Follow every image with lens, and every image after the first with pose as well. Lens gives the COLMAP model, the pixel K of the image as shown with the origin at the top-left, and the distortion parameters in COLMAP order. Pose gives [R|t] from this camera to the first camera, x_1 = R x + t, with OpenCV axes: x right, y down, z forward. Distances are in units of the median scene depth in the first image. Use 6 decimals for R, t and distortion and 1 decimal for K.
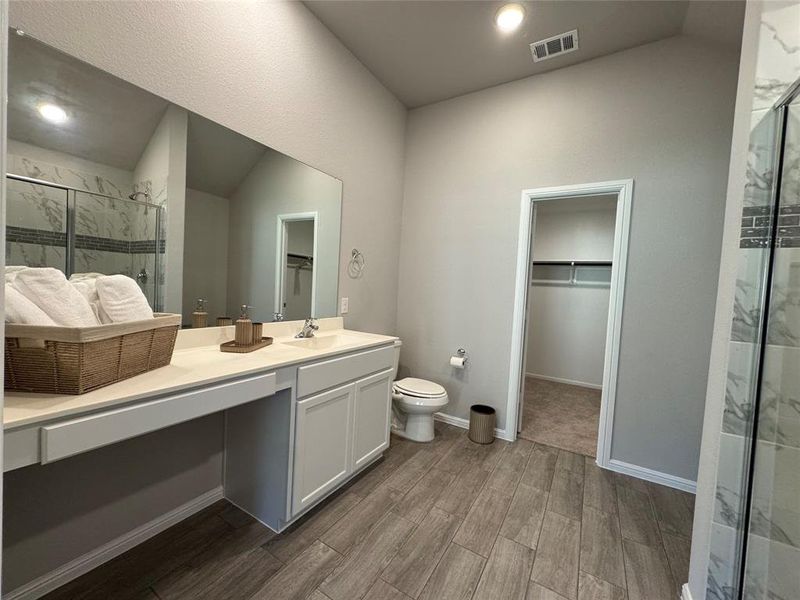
lens RADIAL K [[319.4, 0, 400.0], [0, 319.4, 300.0], [0, 0, 1]] dist [-0.000758, 0.000090]
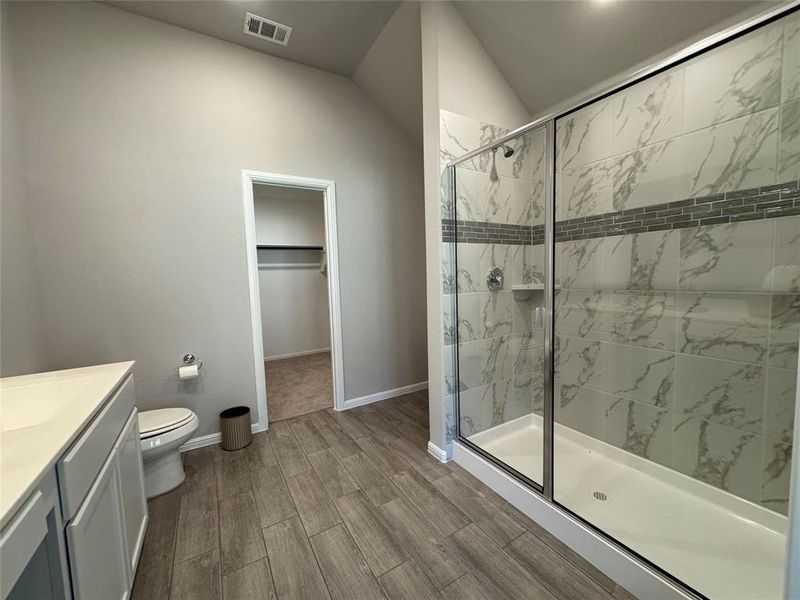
lens RADIAL K [[319.4, 0, 400.0], [0, 319.4, 300.0], [0, 0, 1]] dist [-0.000758, 0.000090]
pose [[0.455908, -0.140229, 0.878911, -0.323795], [0.091520, 0.989662, 0.110426, -0.030314], [-0.885309, 0.030094, 0.464028, 0.195366]]
